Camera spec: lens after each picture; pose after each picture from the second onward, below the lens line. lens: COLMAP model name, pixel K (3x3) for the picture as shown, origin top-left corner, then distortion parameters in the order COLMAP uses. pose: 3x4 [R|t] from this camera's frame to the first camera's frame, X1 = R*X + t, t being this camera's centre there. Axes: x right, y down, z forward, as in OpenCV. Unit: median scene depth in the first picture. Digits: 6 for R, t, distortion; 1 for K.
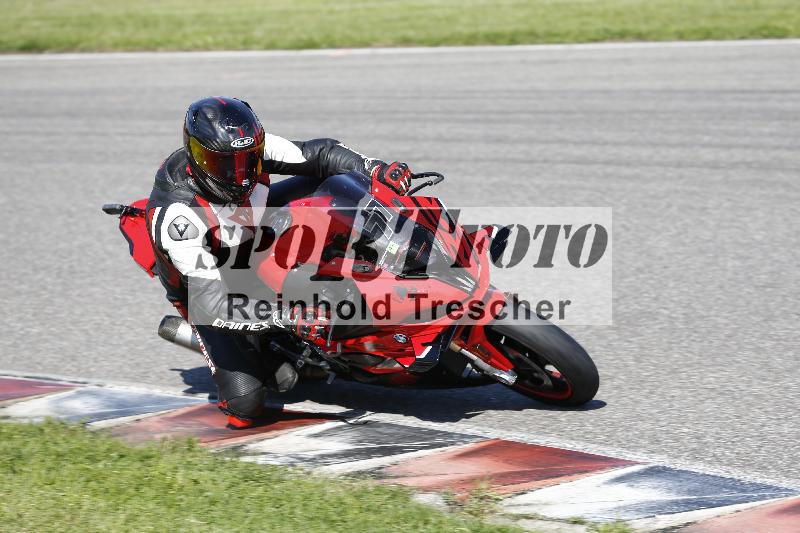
lens RADIAL K [[4624.9, 0, 418.4], [0, 4624.9, 261.6], [0, 0, 1]] dist [2.032686, 0.000000]
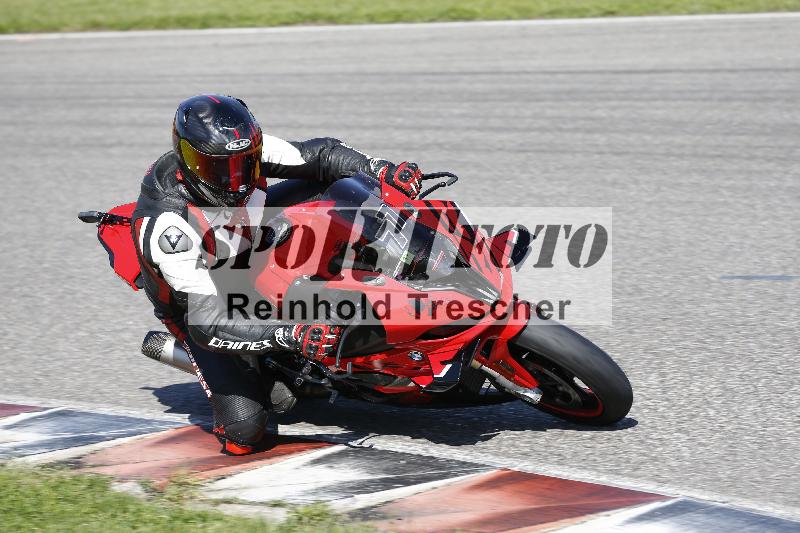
lens RADIAL K [[4624.9, 0, 399.4], [0, 4624.9, 264.8], [0, 0, 1]] dist [2.032686, 0.000000]
pose [[0.997906, -0.020742, 0.061269, -0.062199], [0.020485, 0.999779, 0.004815, -0.005643], [-0.061355, -0.003550, 0.998110, 0.086786]]
